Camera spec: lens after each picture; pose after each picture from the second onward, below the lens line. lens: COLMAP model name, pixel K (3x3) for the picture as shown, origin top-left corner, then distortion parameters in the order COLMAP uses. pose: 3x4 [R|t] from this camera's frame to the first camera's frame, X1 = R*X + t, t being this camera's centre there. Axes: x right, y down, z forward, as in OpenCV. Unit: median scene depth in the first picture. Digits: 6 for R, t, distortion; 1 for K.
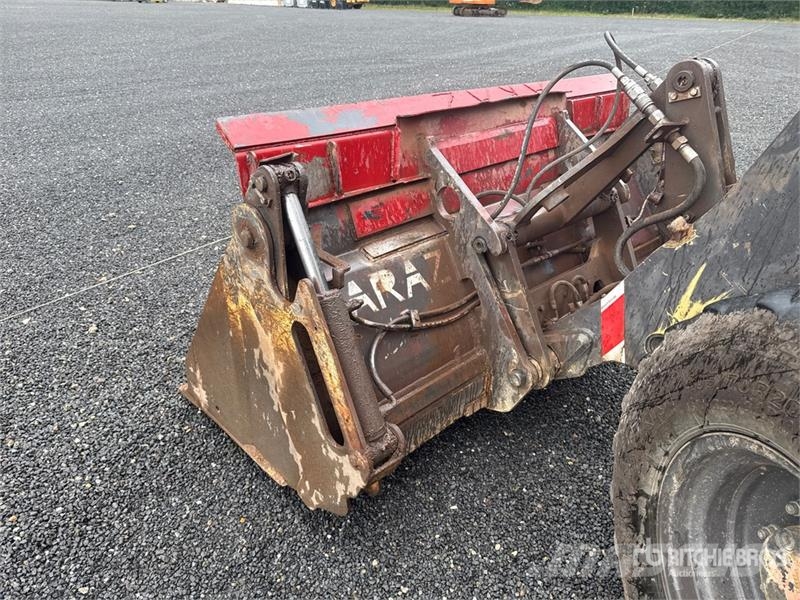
lens RADIAL K [[564.8, 0, 400.0], [0, 564.8, 300.0], [0, 0, 1]] dist [-0.003070, -0.004602]
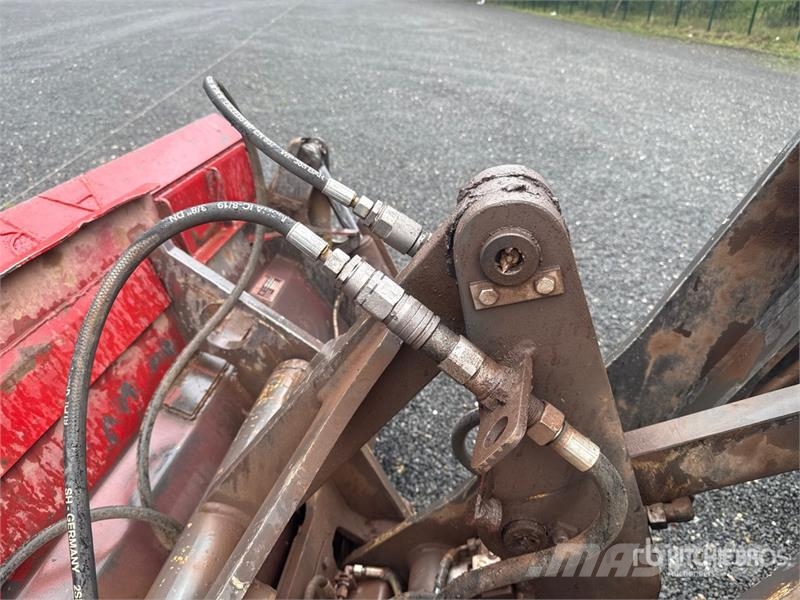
lens RADIAL K [[564.8, 0, 400.0], [0, 564.8, 300.0], [0, 0, 1]] dist [-0.003070, -0.004602]
pose [[0.774018, -0.314090, 0.549767, 0.150541], [0.293540, 0.947344, 0.127956, -0.248296], [-0.561009, 0.062339, 0.825459, 0.442194]]
